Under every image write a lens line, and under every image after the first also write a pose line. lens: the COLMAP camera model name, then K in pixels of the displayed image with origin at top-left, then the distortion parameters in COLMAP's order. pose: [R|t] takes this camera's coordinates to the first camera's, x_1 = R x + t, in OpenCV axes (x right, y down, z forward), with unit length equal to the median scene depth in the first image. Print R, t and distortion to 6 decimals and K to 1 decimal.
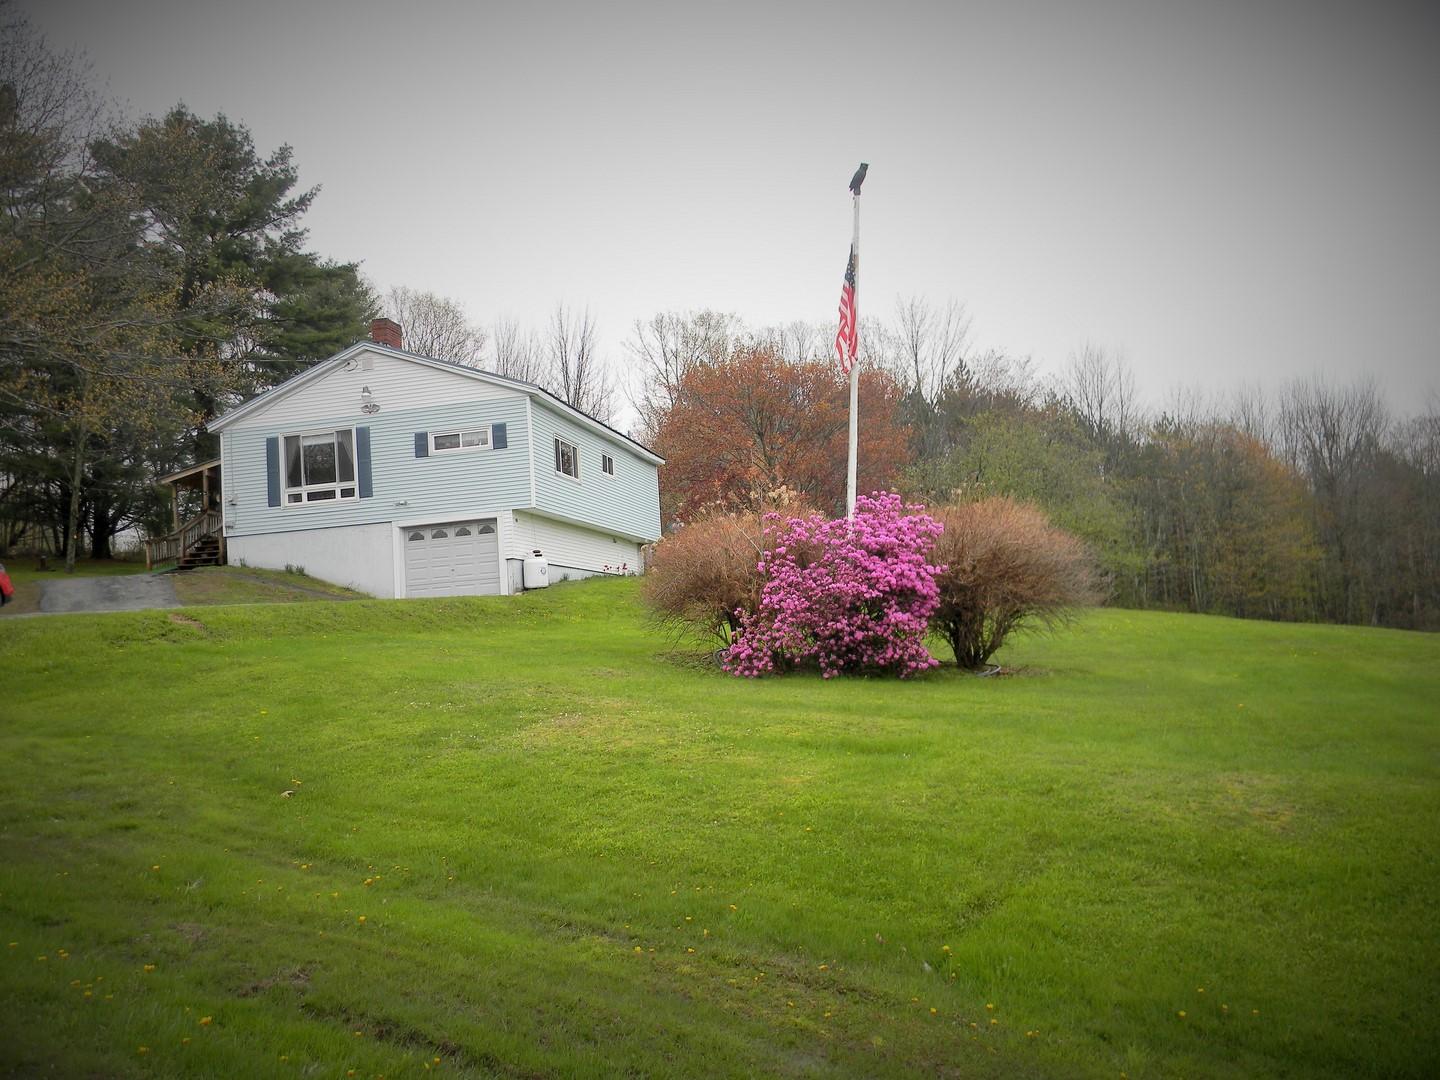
lens RADIAL K [[1156.3, 0, 720.0], [0, 1156.3, 540.0], [0, 0, 1]] dist [-0.004264, -0.001970]
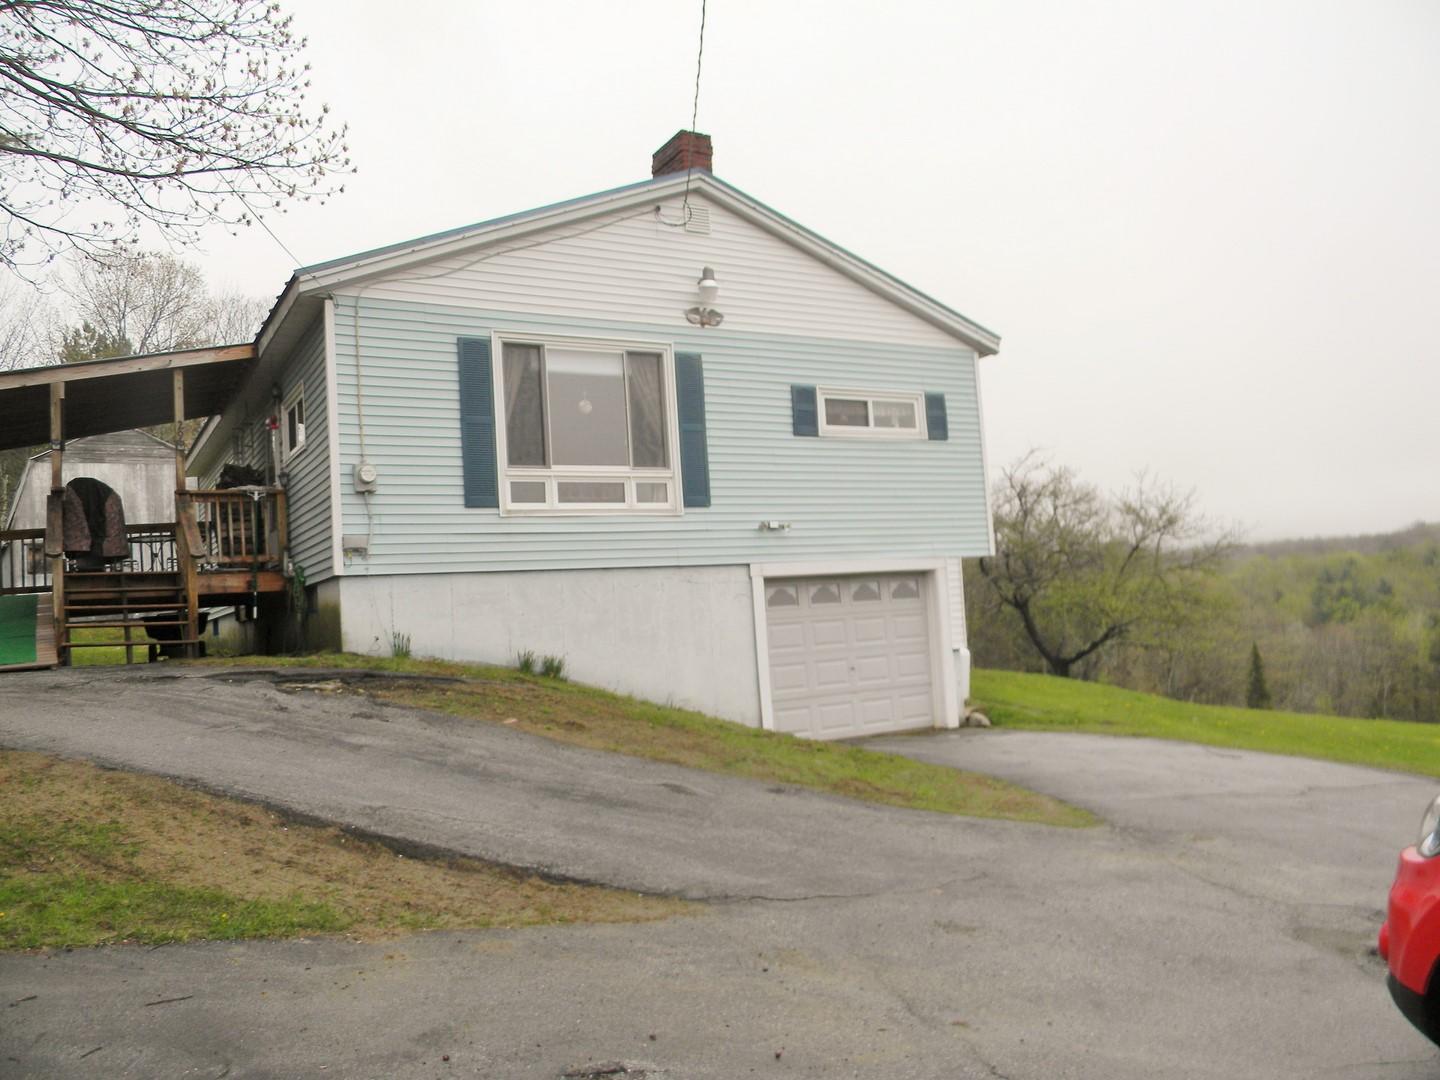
lens RADIAL K [[1156.3, 0, 720.0], [0, 1156.3, 540.0], [0, 0, 1]] dist [-0.004264, -0.001970]
pose [[0.737852, 0.068918, 0.671434, -0.601755], [-0.044525, 0.997577, -0.053465, 0.000308], [-0.673492, 0.009553, 0.739133, 0.650953]]
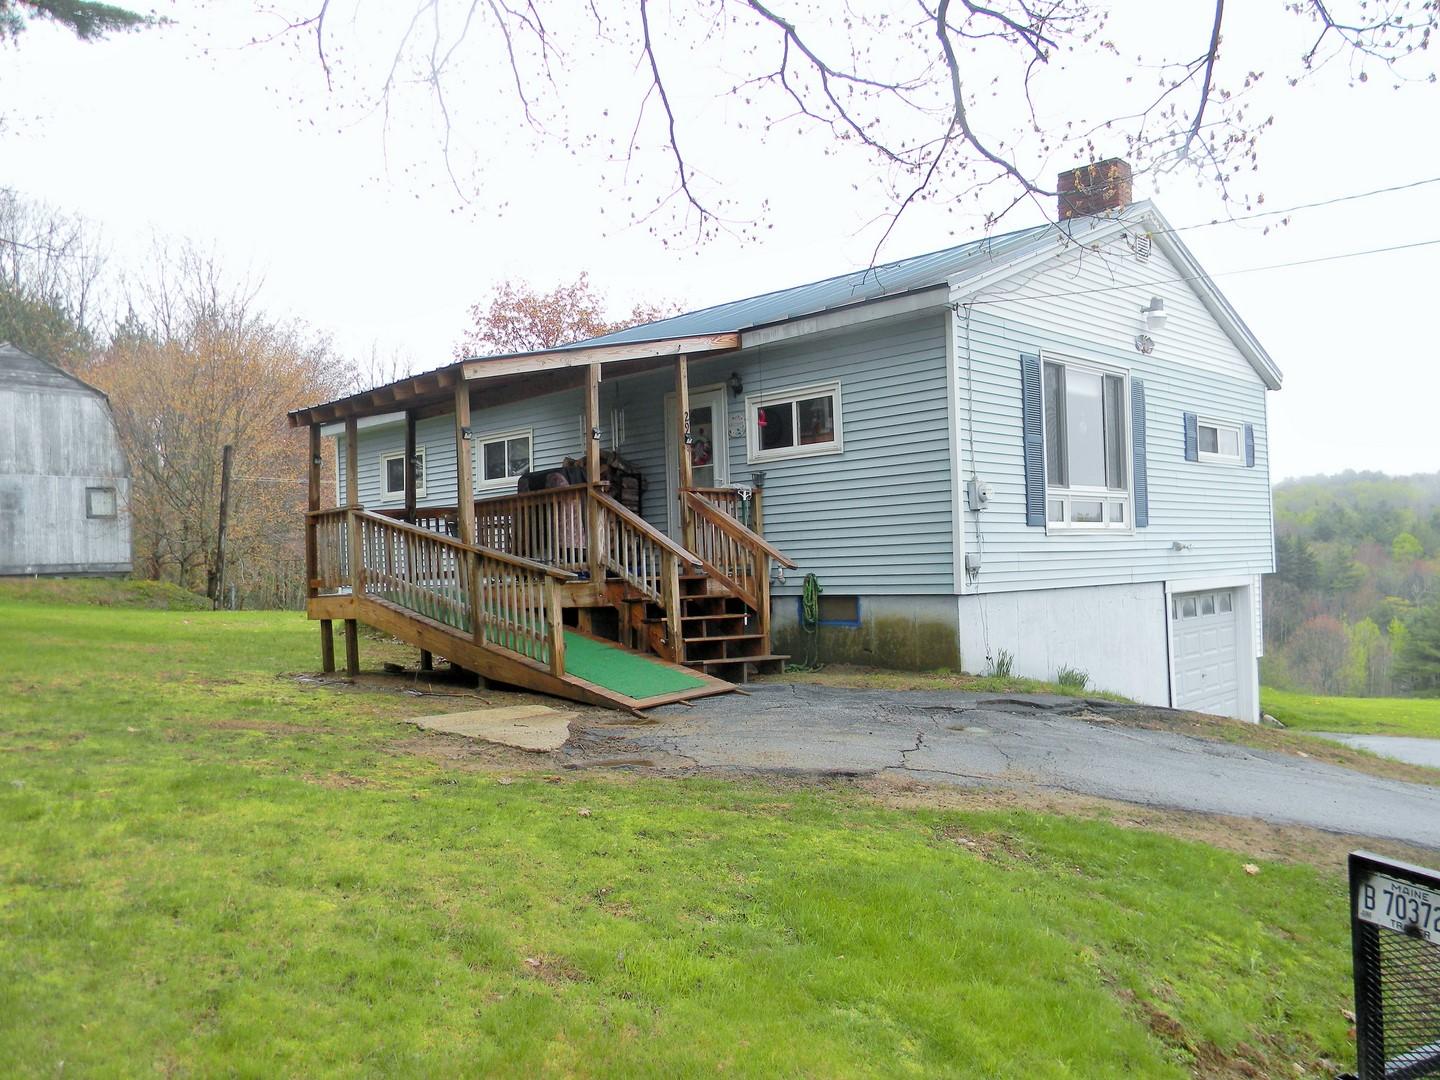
lens RADIAL K [[1156.3, 0, 720.0], [0, 1156.3, 540.0], [0, 0, 1]] dist [-0.004264, -0.001970]
pose [[0.520740, 0.067346, 0.851055, -0.801399], [-0.078747, 0.996423, -0.030666, -0.002682], [-0.850076, -0.051049, 0.524181, 0.890193]]
